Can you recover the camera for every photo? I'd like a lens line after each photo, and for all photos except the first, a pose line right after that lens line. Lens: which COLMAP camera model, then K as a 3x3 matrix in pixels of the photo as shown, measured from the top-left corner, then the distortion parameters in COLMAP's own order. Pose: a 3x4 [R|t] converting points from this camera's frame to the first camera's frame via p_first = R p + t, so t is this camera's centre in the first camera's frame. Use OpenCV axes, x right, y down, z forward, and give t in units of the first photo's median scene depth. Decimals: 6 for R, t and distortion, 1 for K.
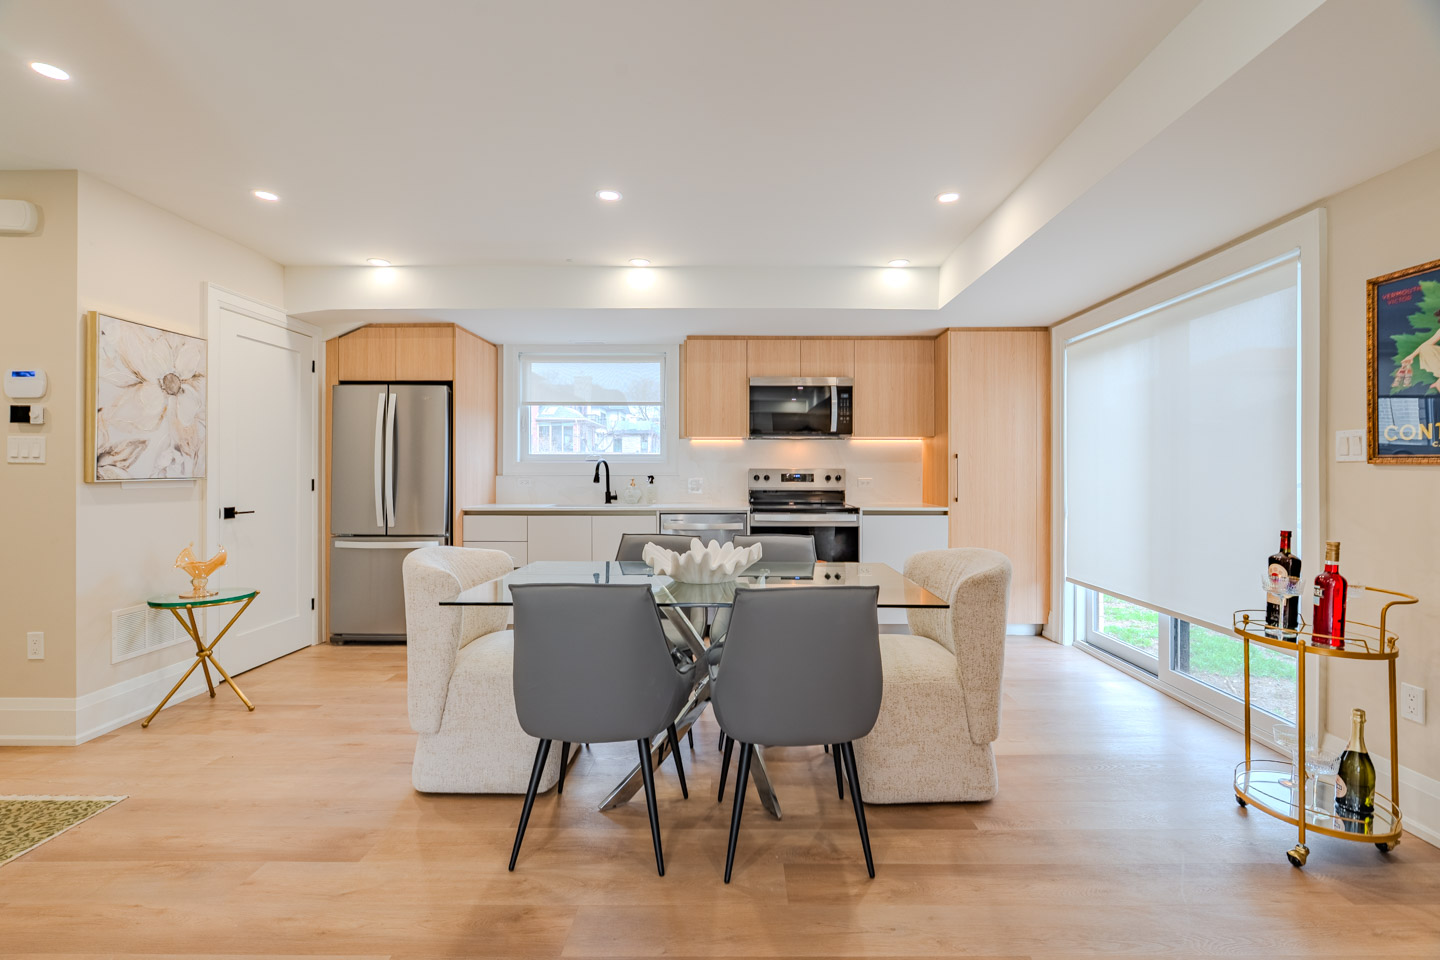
lens RADIAL K [[641.4, 0, 736.2], [0, 641.4, 471.7], [0, 0, 1]] dist [-0.001455, -0.000071]
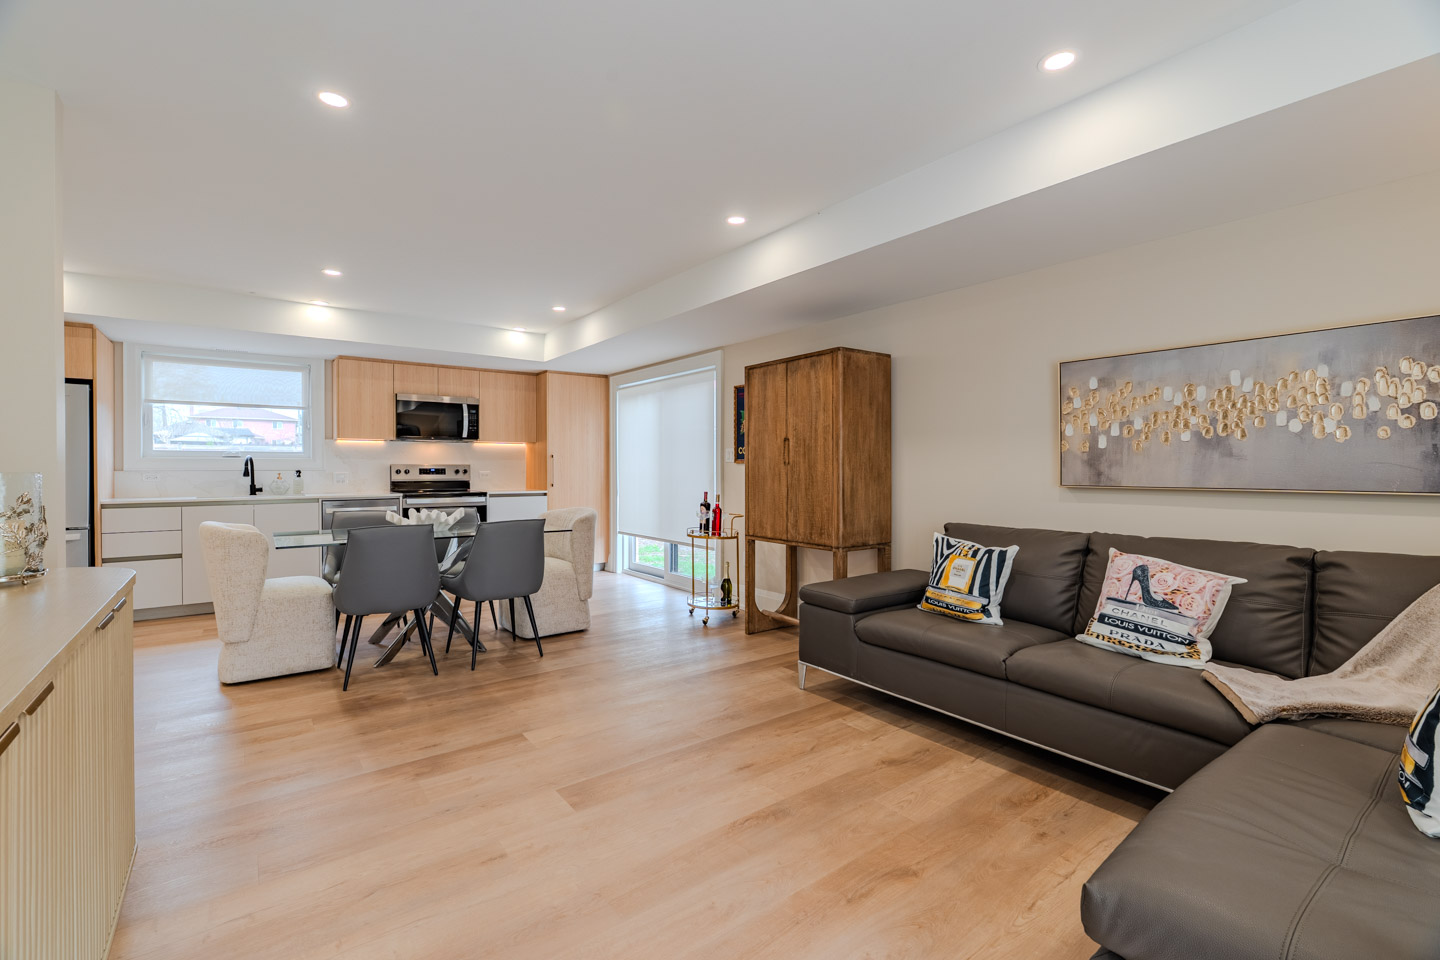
lens RADIAL K [[631.0, 0, 718.6], [0, 631.0, 475.9], [0, 0, 1]] dist [-0.002745, -0.000135]
pose [[0.799584, -0.008814, 0.600490, -0.248345], [0.000846, 0.999908, 0.013551, 0.001790], [-0.600554, -0.010328, 0.799518, -0.443790]]
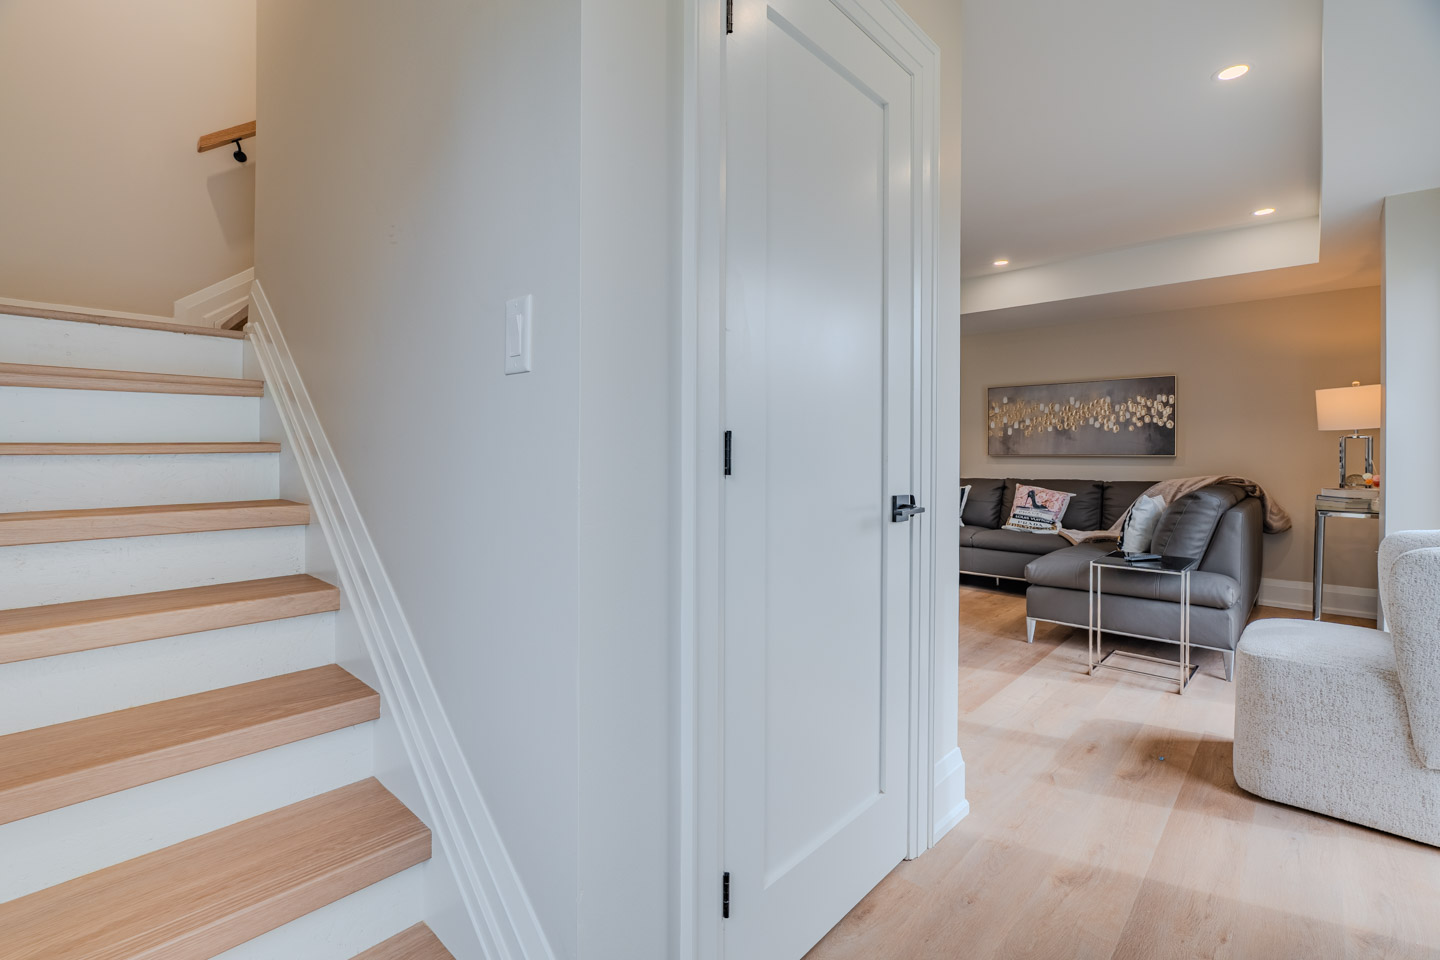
lens RADIAL K [[640.7, 0, 715.5], [0, 640.7, 458.9], [0, 0, 1]] dist [0.000770, 0.000068]
pose [[0.690327, -0.004630, 0.723483, -0.881352], [-0.002411, 0.999959, 0.008701, 0.021472], [-0.723493, -0.007751, 0.690288, -0.620072]]
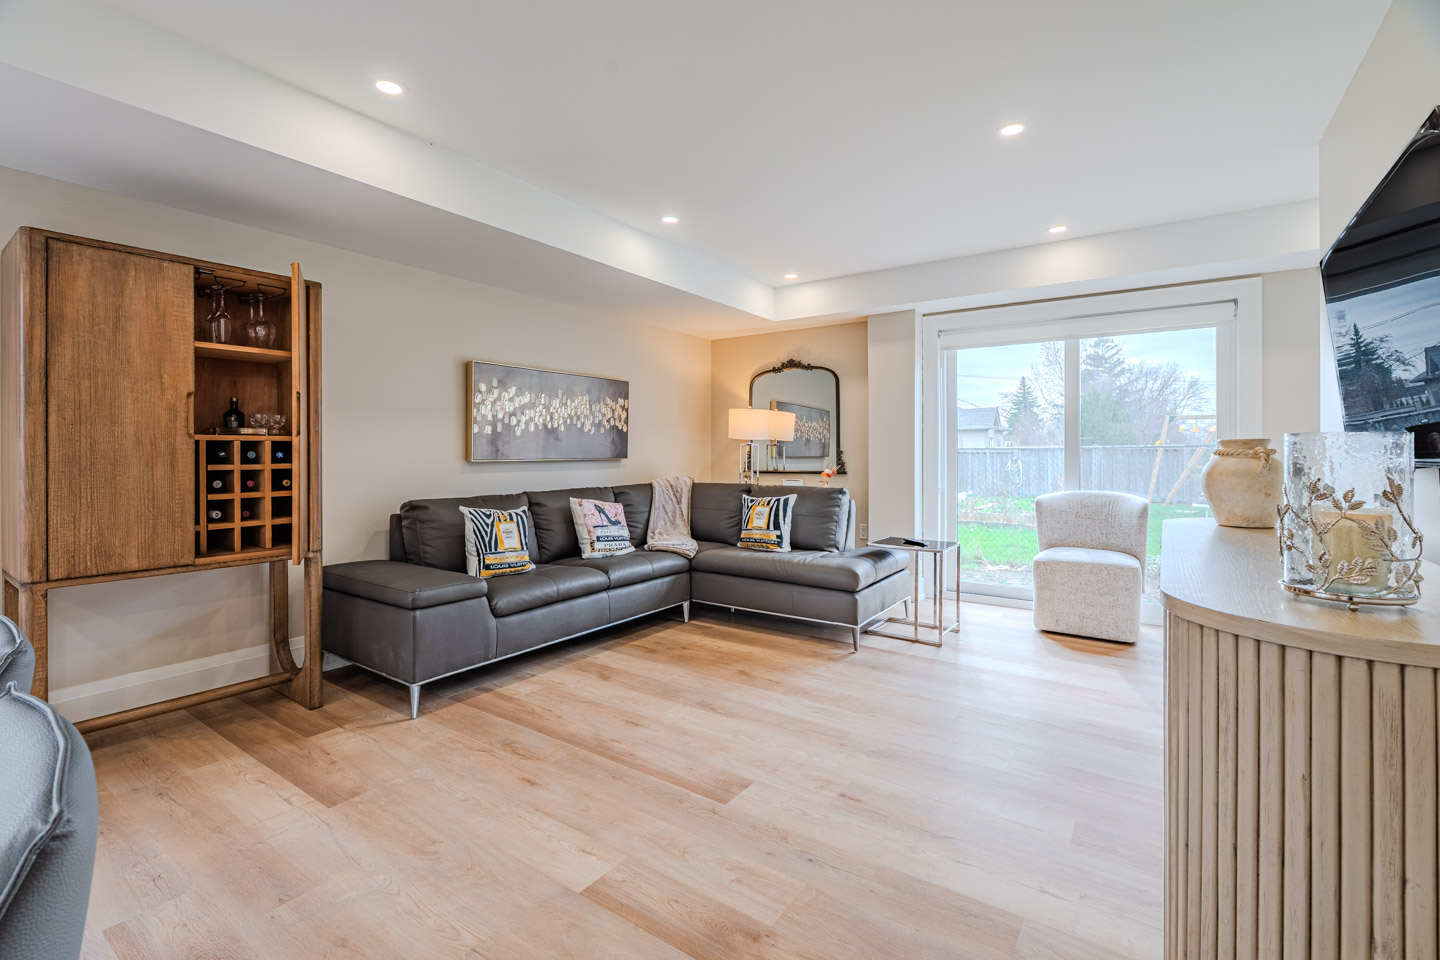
lens RADIAL K [[641.5, 0, 717.4], [0, 641.5, 453.4], [0, 0, 1]] dist [-0.004261, 0.000246]
pose [[-0.816543, -0.000861, 0.577284, -0.311285], [0.000338, 0.999998, 0.001968, 0.011788], [-0.577285, 0.001802, -0.816541, 0.451770]]
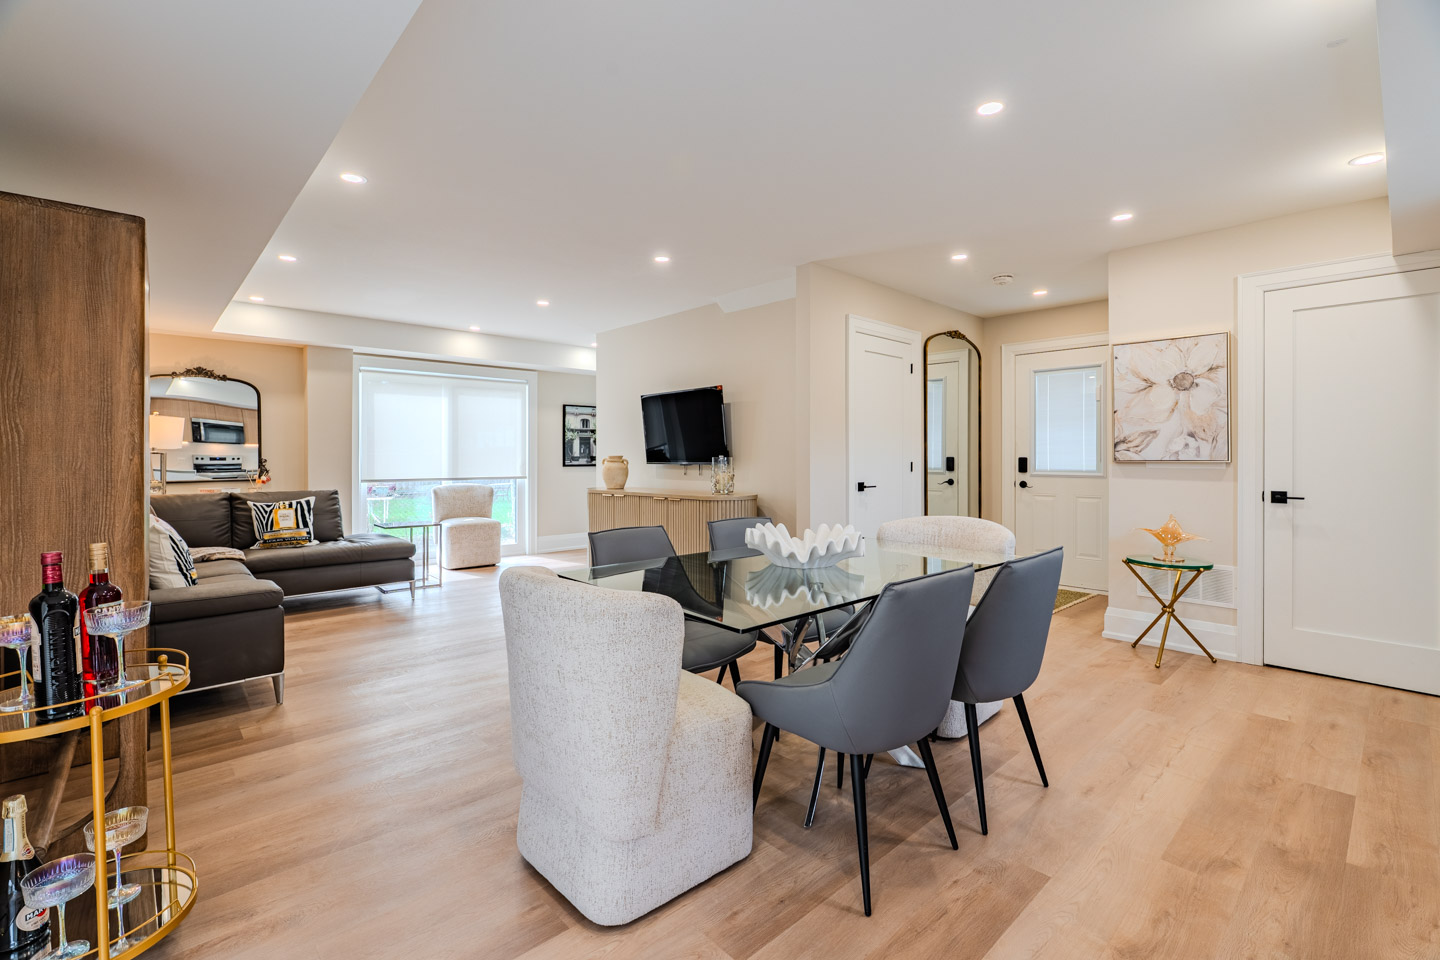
lens RADIAL K [[641.5, 0, 717.4], [0, 641.5, 453.4], [0, 0, 1]] dist [-0.004261, 0.000246]
pose [[-0.740619, -0.001801, -0.671922, 0.412865], [-0.000026, 0.999996, -0.002651, 0.000340], [0.671925, -0.001946, -0.740617, 0.954713]]
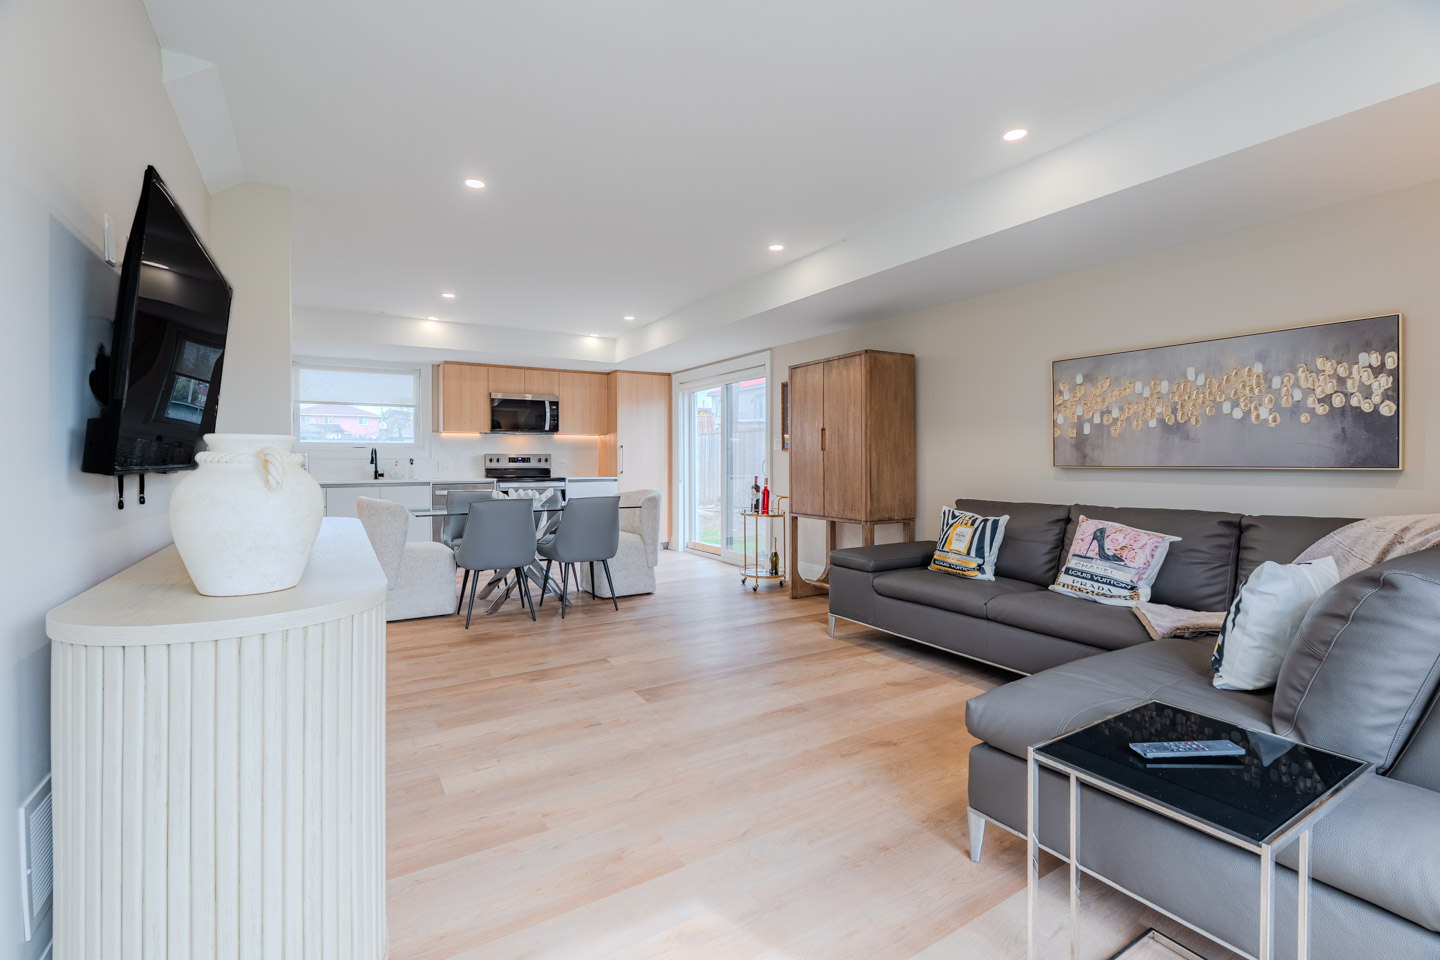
lens RADIAL K [[634.0, 0, 718.1], [0, 634.0, 470.1], [0, 0, 1]] dist [-0.001578, -0.000083]
pose [[0.854309, -0.010832, 0.519653, -0.328591], [0.003253, 0.999875, 0.015494, 0.013675], [-0.519756, -0.011546, 0.854237, -0.595912]]
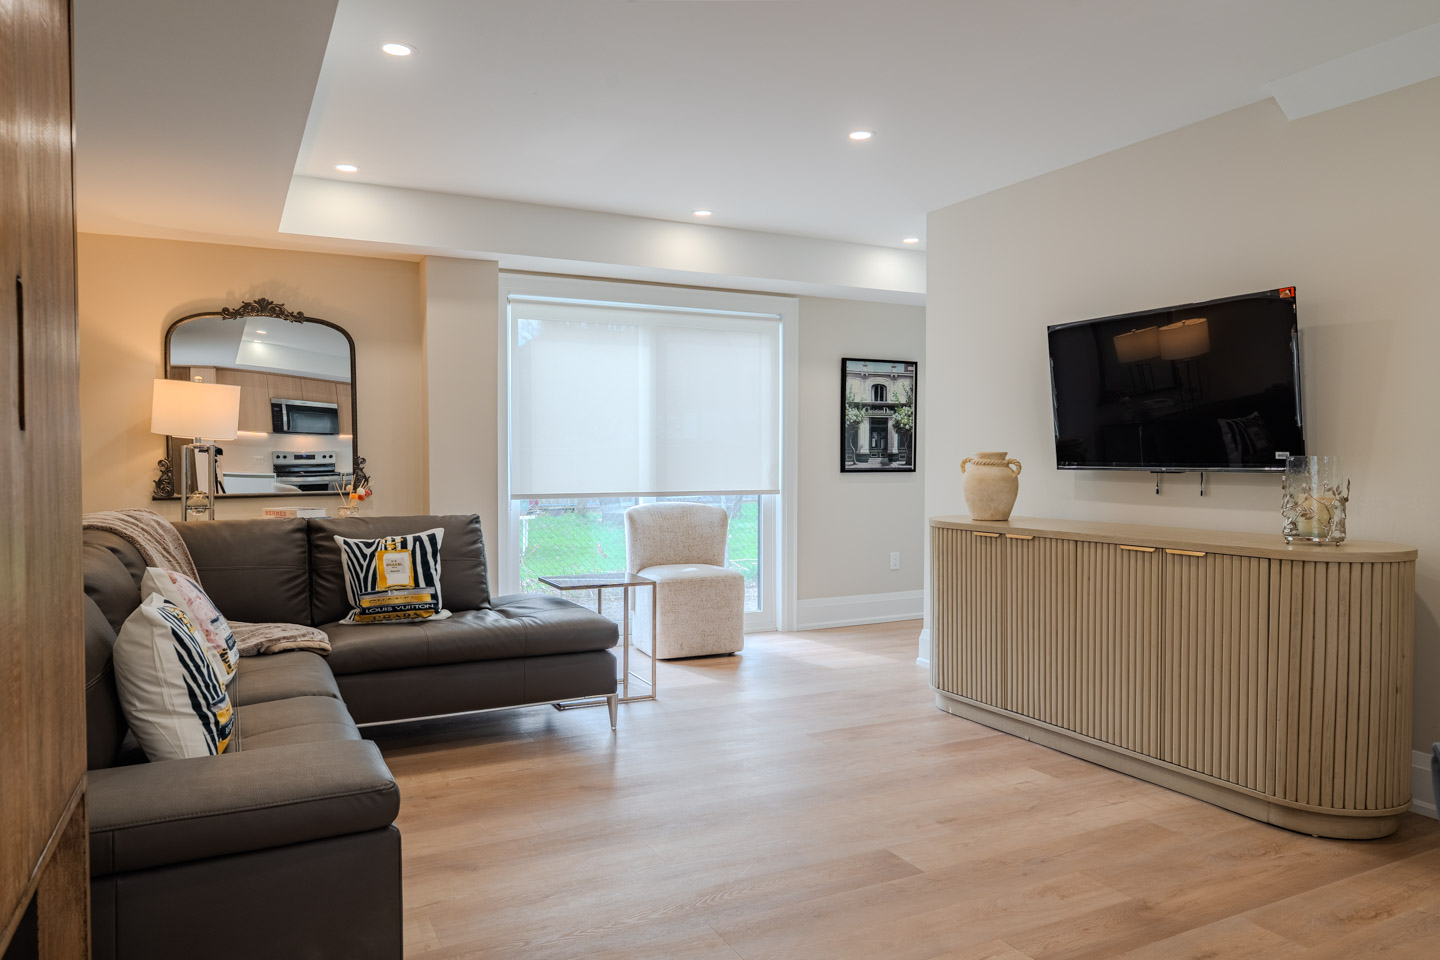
lens RADIAL K [[968.2, 0, 715.8], [0, 968.2, 476.0], [0, 0, 1]] dist [-0.003102, -0.000284]
pose [[-0.892554, 0.010424, -0.450820, 0.359413], [-0.000828, 0.999693, 0.024754, 0.001567], [0.450940, 0.022468, -0.892272, 0.552728]]
